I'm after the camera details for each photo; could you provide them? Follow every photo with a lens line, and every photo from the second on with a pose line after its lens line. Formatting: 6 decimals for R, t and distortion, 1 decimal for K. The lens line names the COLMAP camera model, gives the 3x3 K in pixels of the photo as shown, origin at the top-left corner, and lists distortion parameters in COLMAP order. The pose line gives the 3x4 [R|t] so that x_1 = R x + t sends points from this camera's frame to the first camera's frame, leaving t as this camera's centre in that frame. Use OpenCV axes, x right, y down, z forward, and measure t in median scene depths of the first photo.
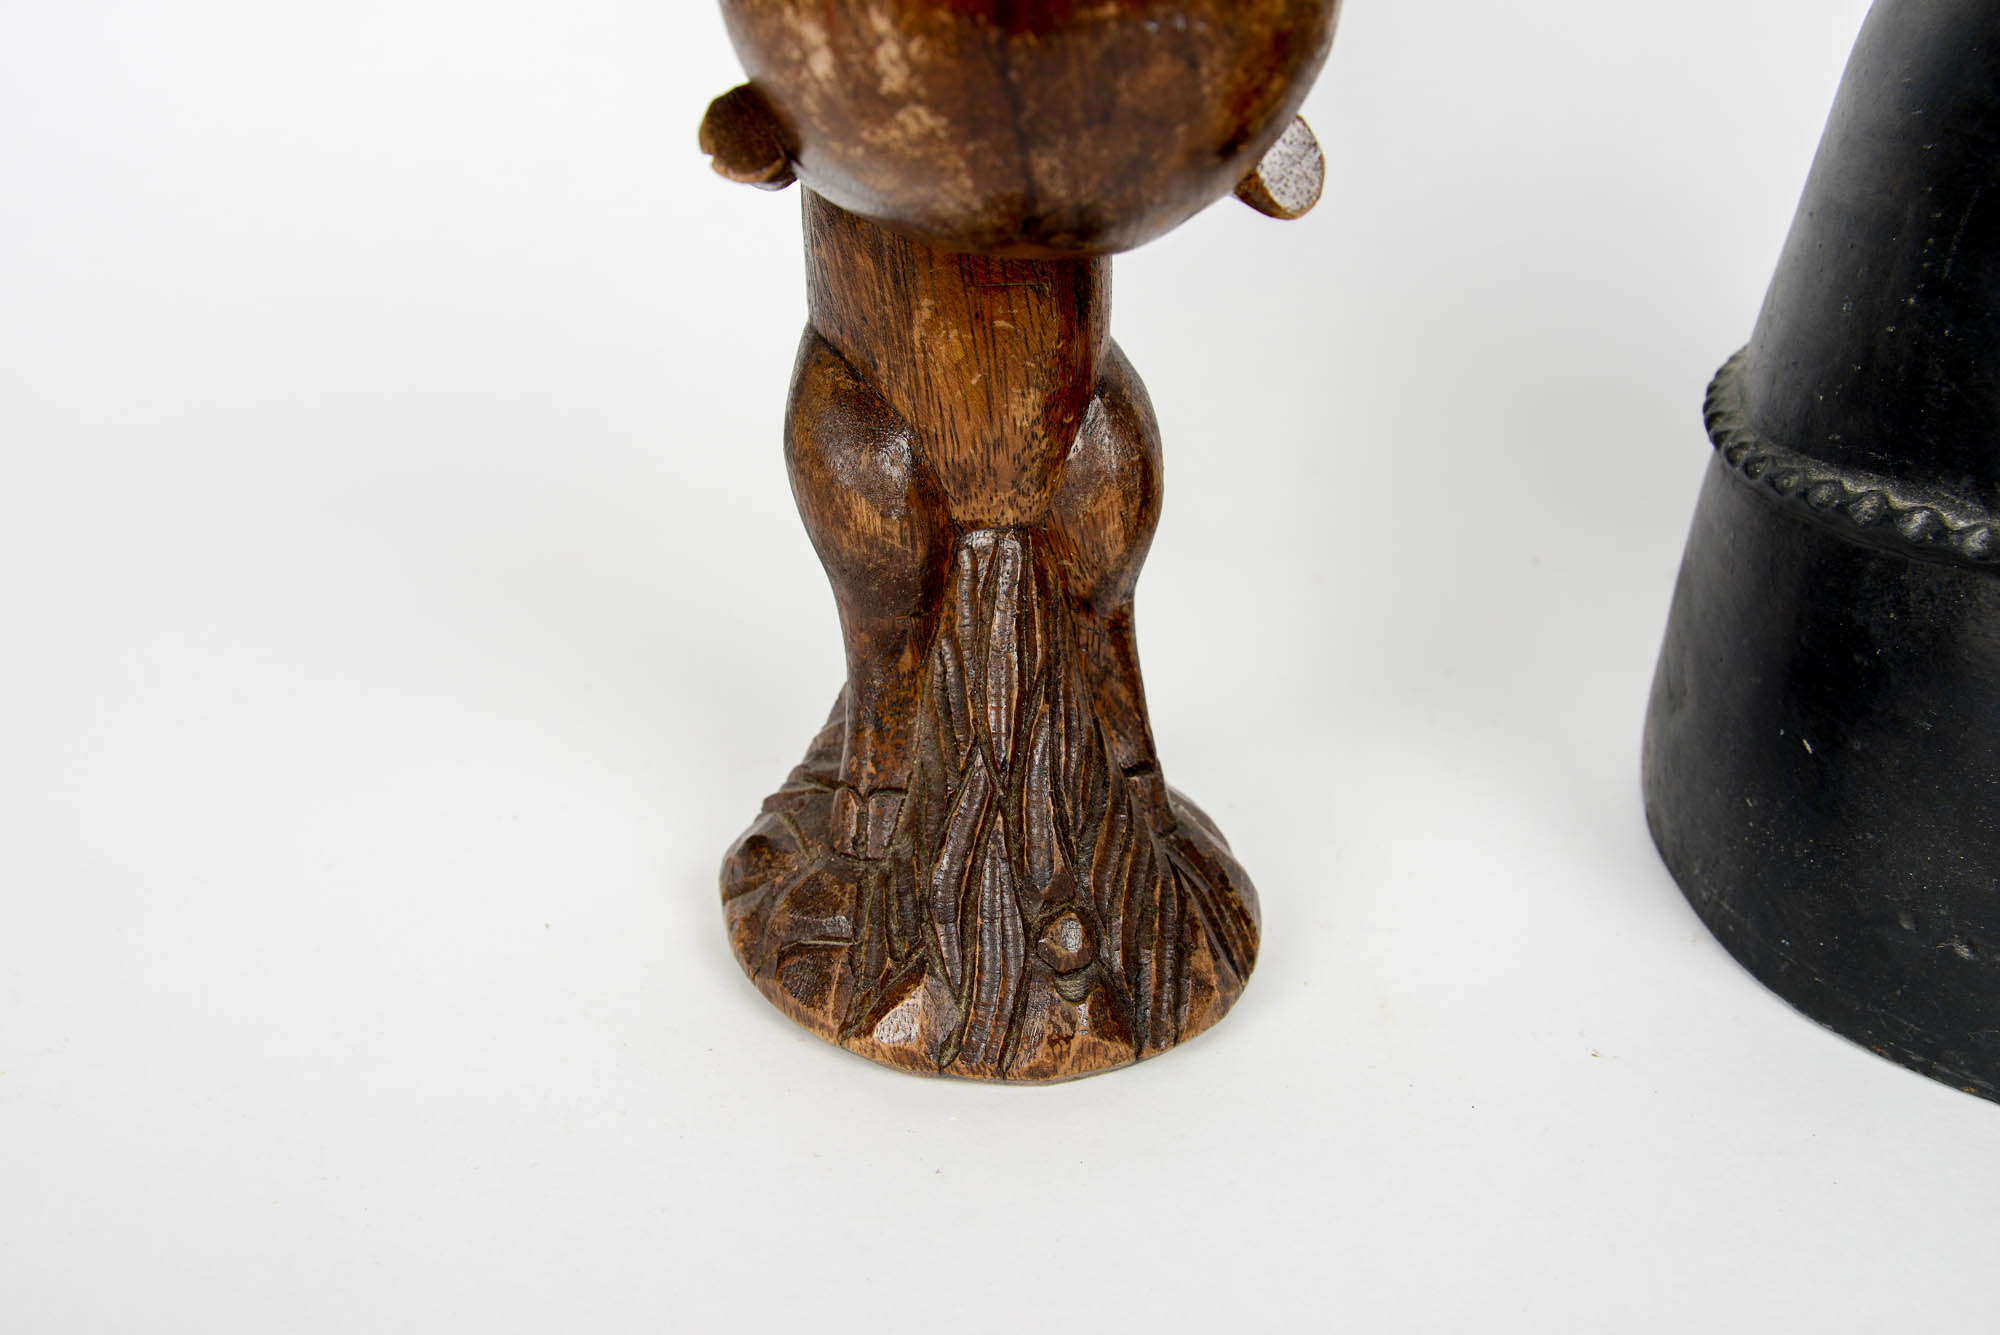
lens RADIAL K [[2523.2, 0, 997.9], [0, 2523.2, 669.3], [0, 0, 1]] dist [0.039712, 0.000000]
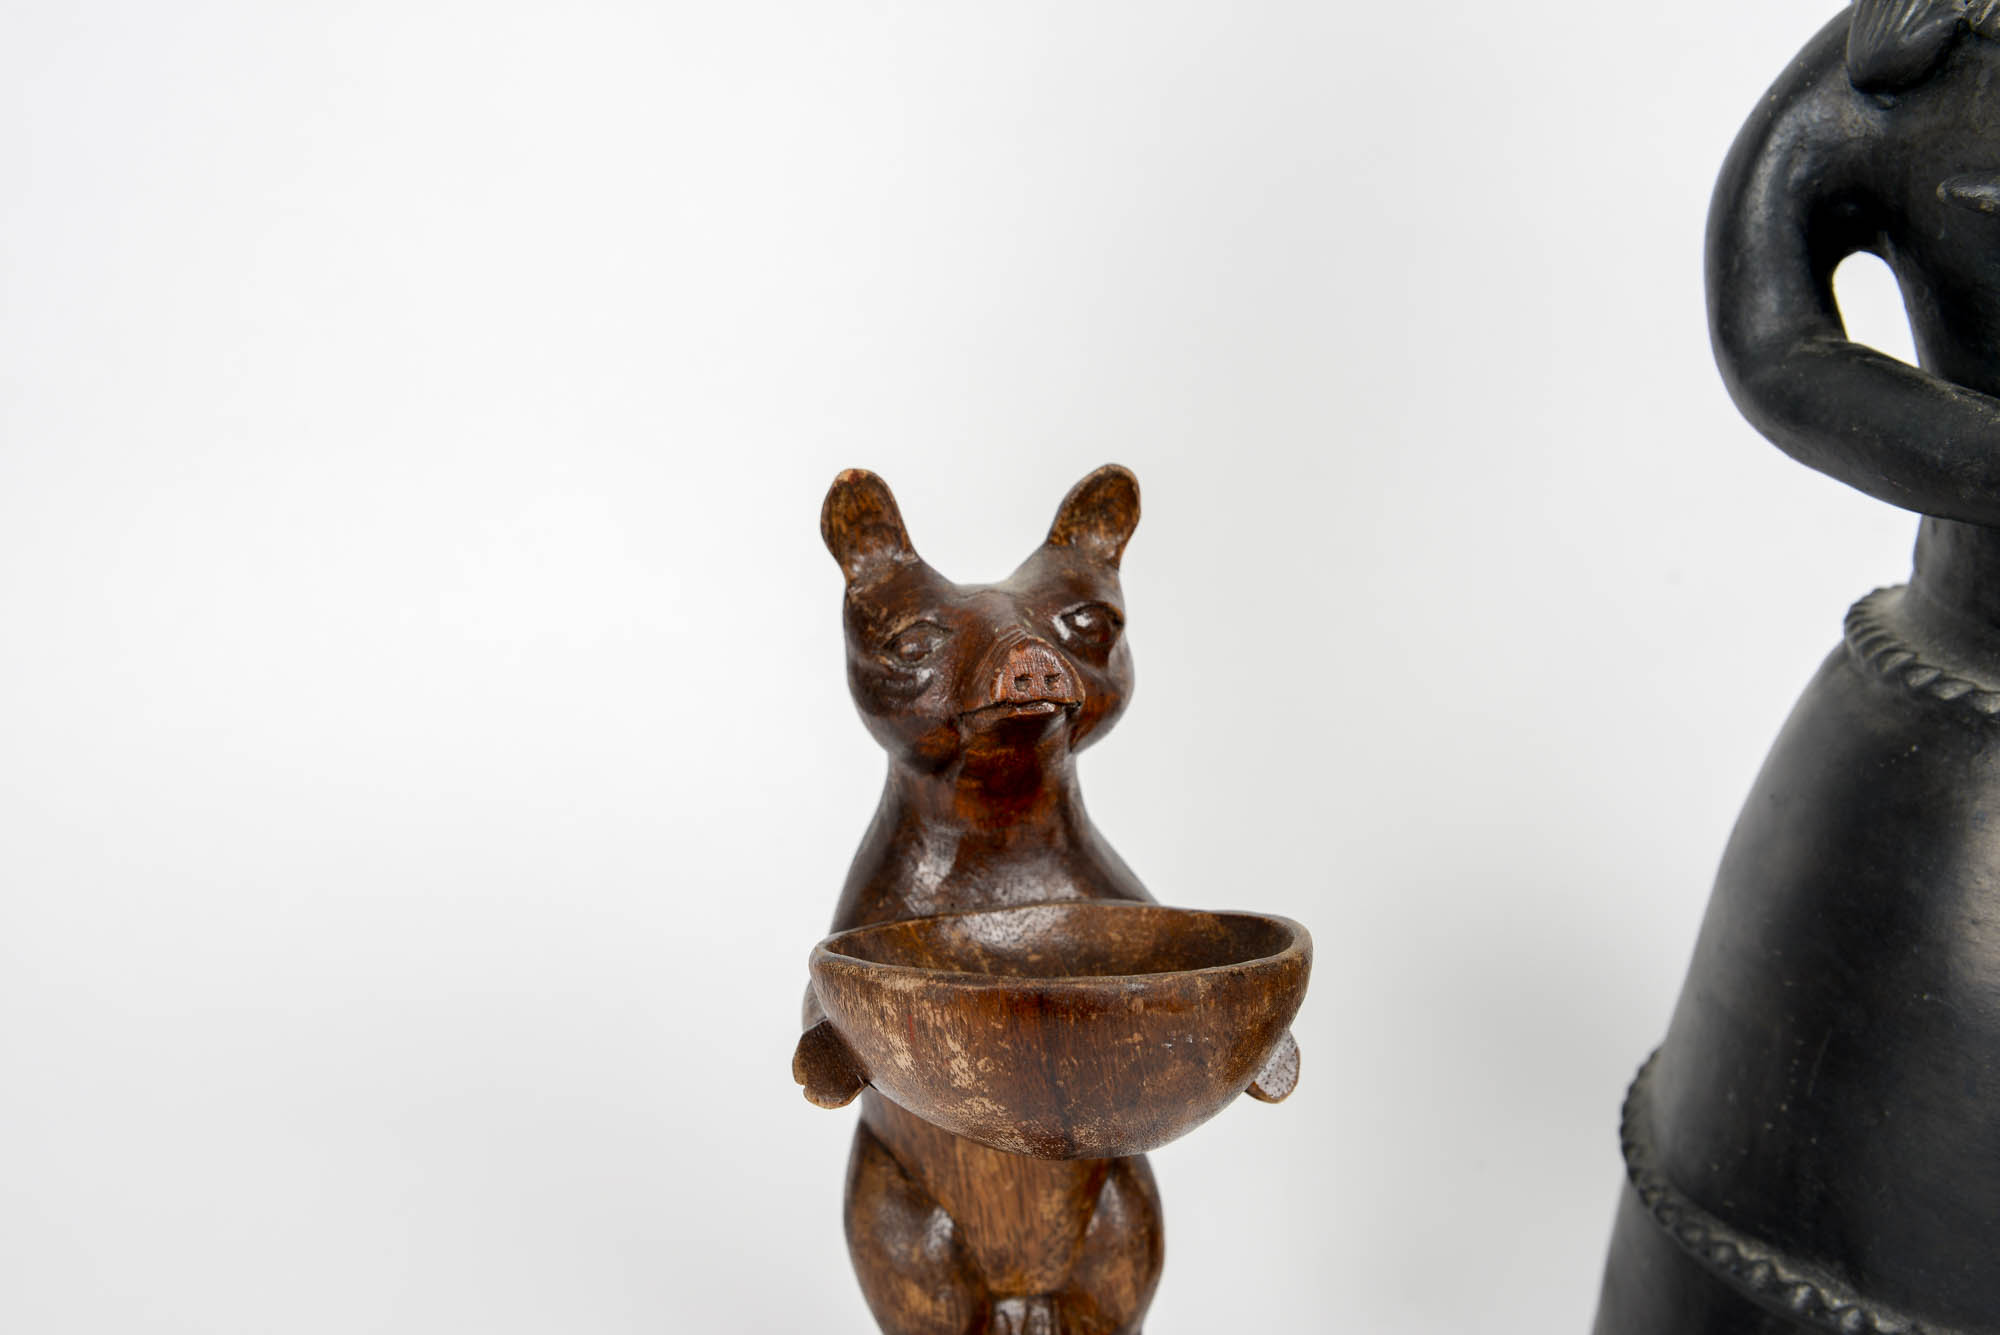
lens RADIAL K [[2523.2, 0, 1002.9], [0, 2523.2, 666.9], [0, 0, 1]] dist [0.039712, 0.000000]
pose [[0.999245, -0.024971, 0.029768, -0.040740], [0.027924, 0.994260, -0.103281, -0.232582], [-0.027018, 0.104034, 0.994207, -0.205242]]
